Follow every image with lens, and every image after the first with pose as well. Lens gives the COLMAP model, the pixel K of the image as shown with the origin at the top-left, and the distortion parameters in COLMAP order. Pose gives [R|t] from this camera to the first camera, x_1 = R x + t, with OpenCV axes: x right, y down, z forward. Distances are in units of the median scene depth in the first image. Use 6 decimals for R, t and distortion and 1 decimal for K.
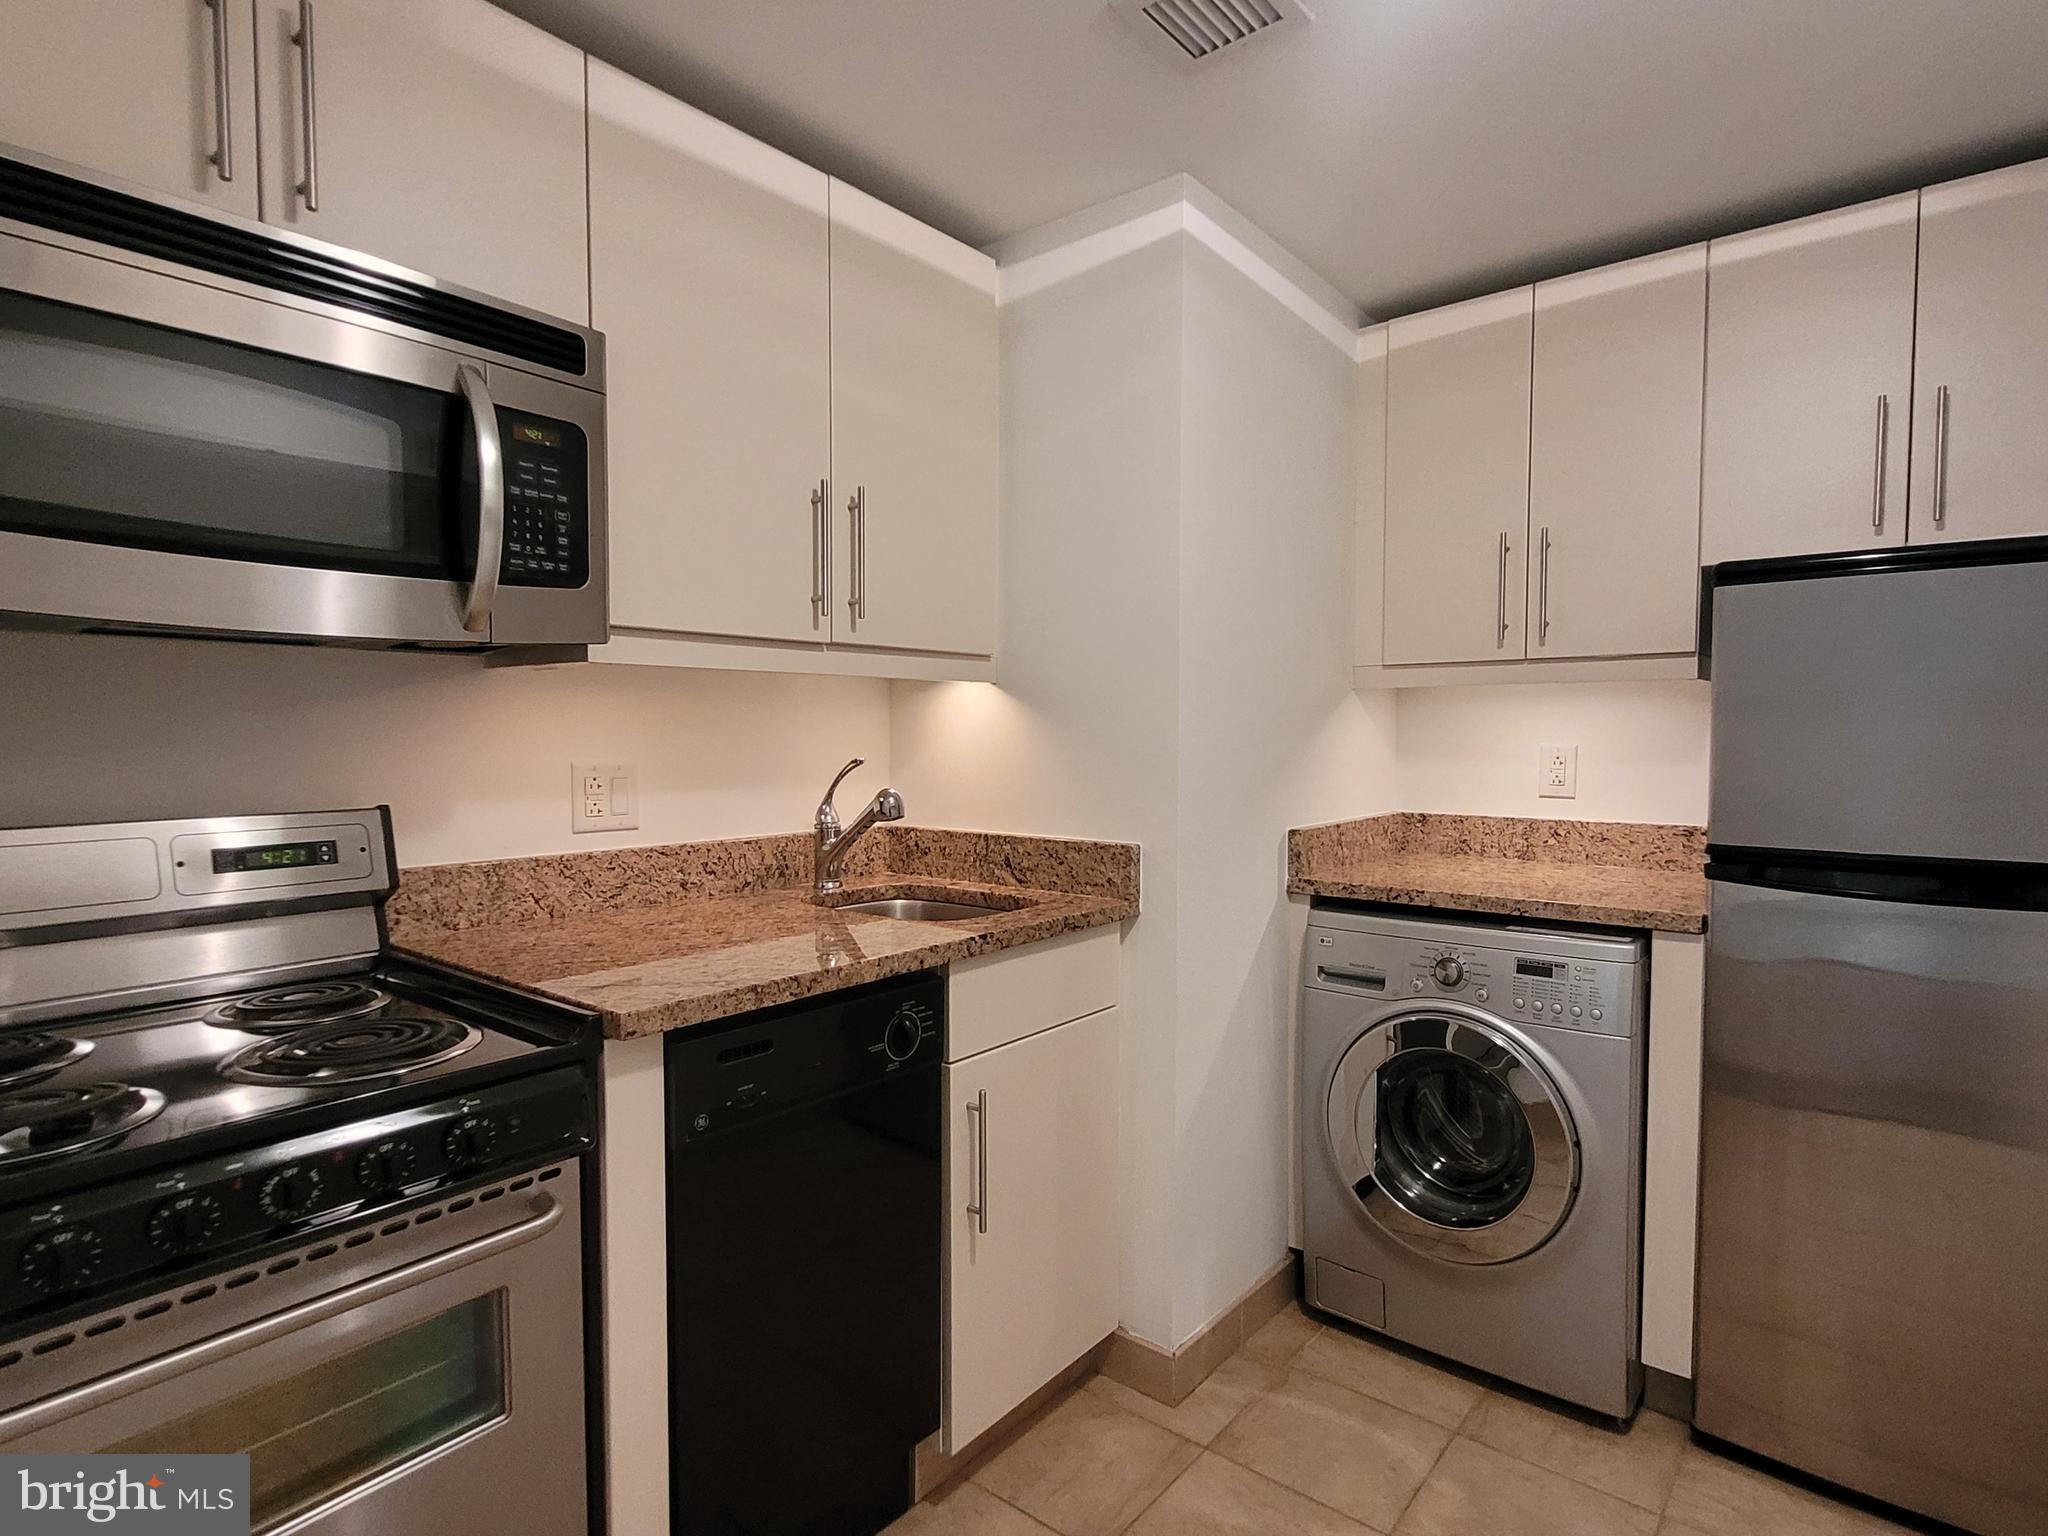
lens RADIAL K [[1079.2, 0, 1024.6], [0, 1079.2, 785.0], [0, 0, 1]] dist [0.000777, 0.003167]
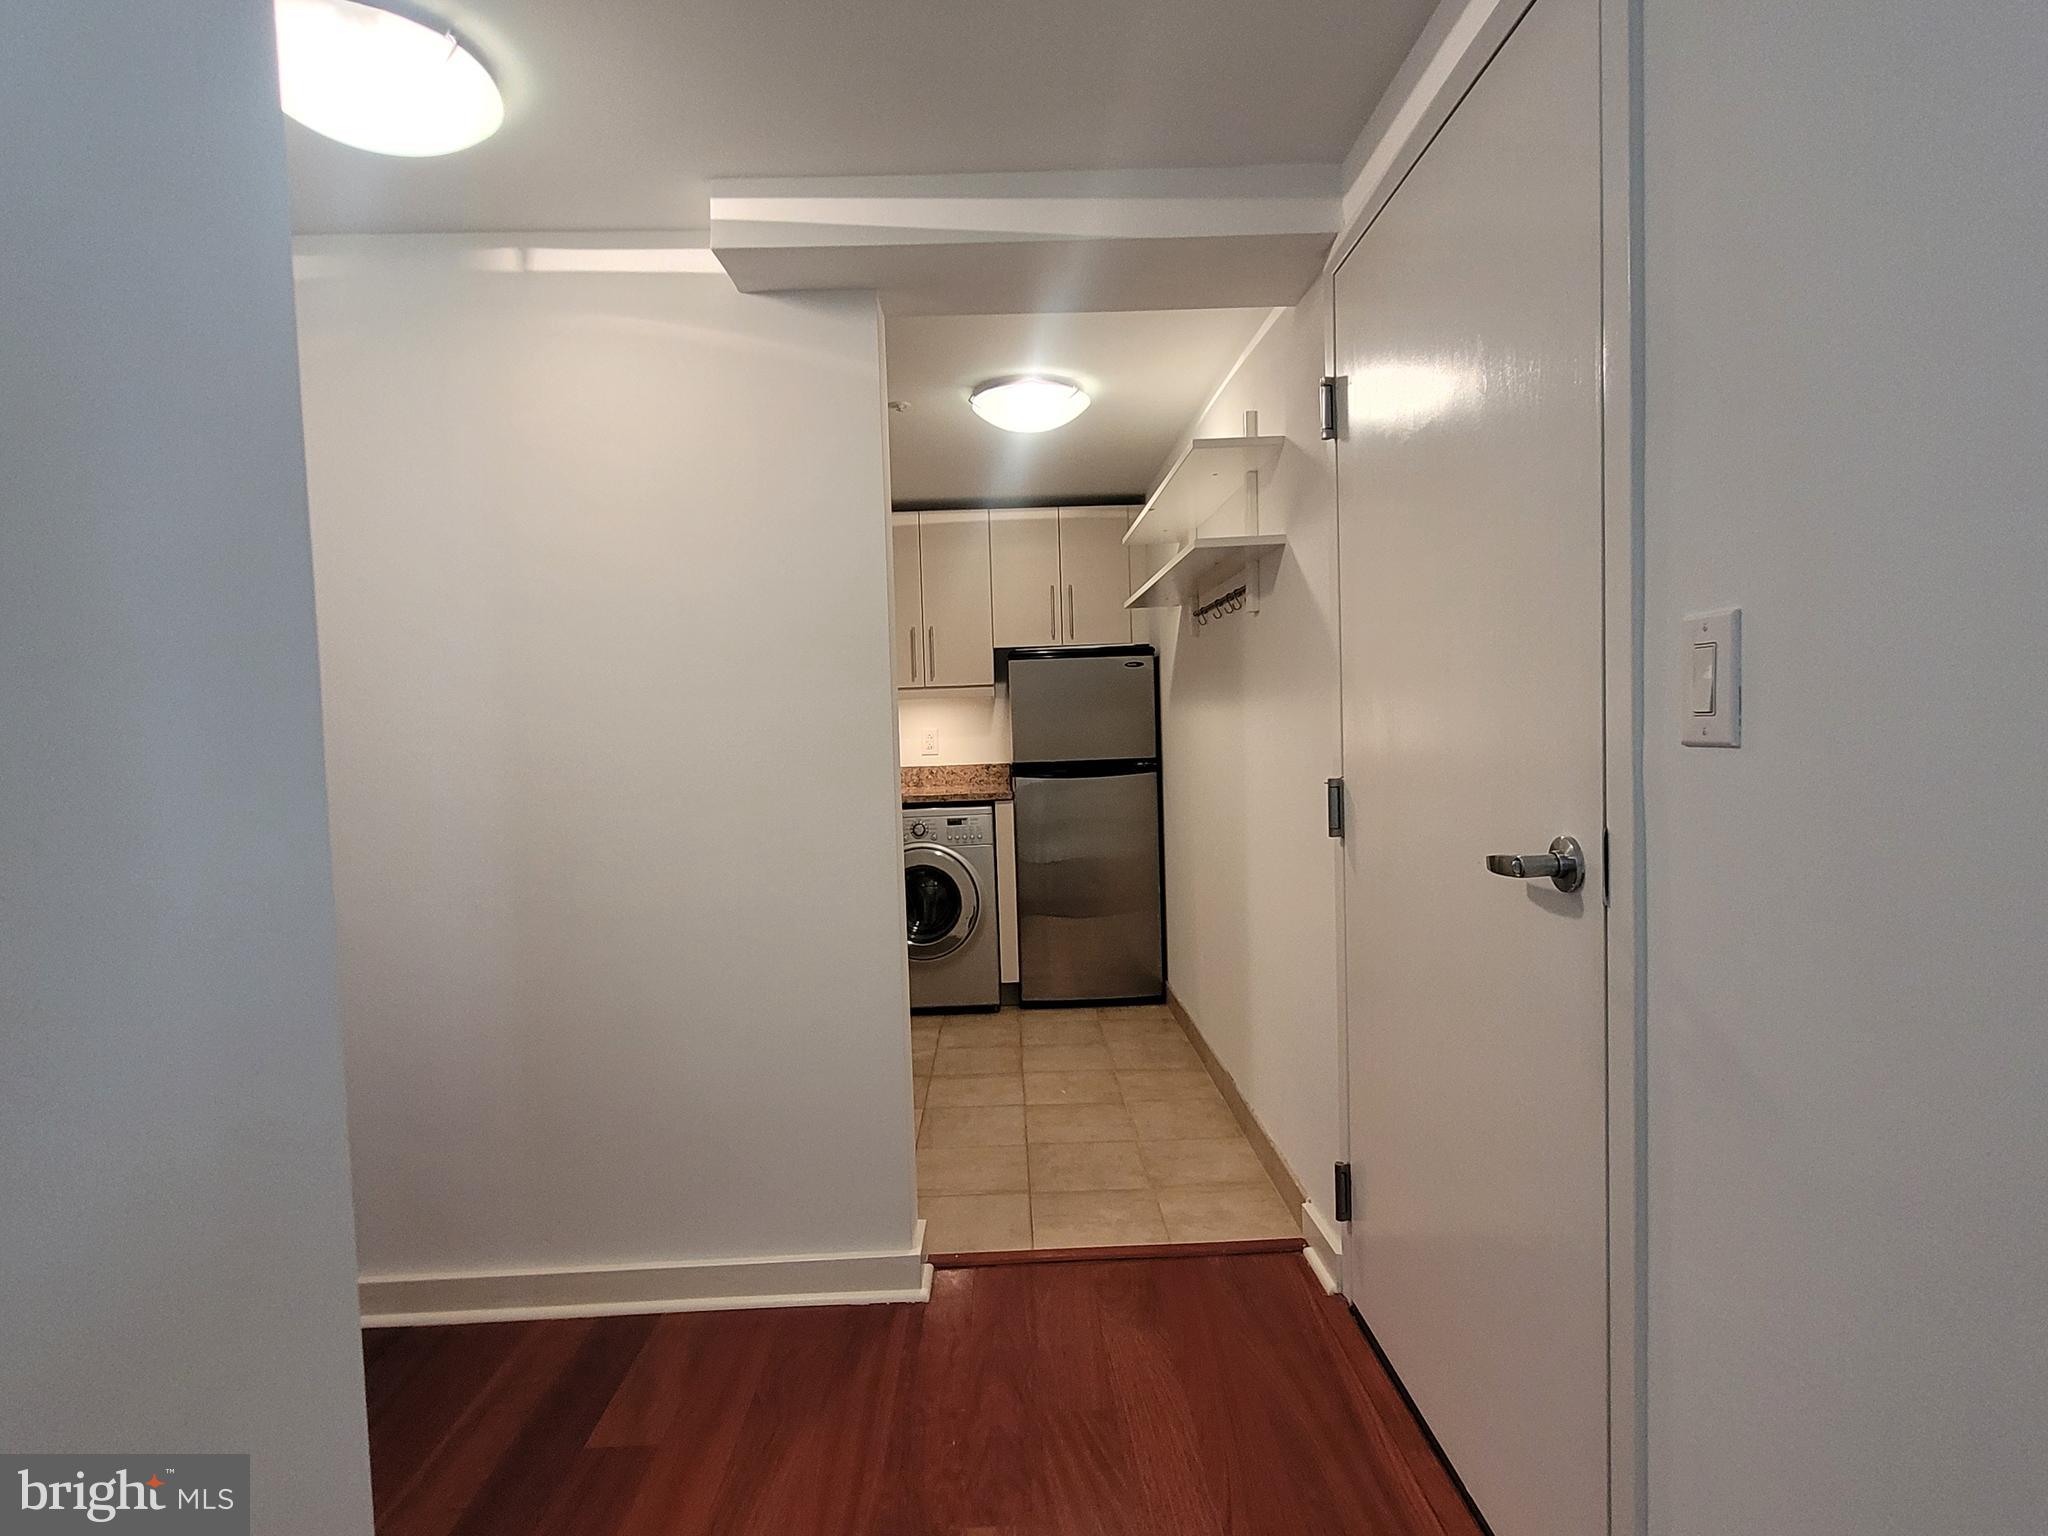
lens RADIAL K [[1079.2, 0, 1024.6], [0, 1079.2, 785.0], [0, 0, 1]] dist [0.000777, 0.003167]
pose [[0.758228, -0.057508, 0.649448, -0.891695], [0.064340, 0.997840, 0.013240, 0.068436], [-0.648807, 0.031747, 0.760291, -0.839392]]
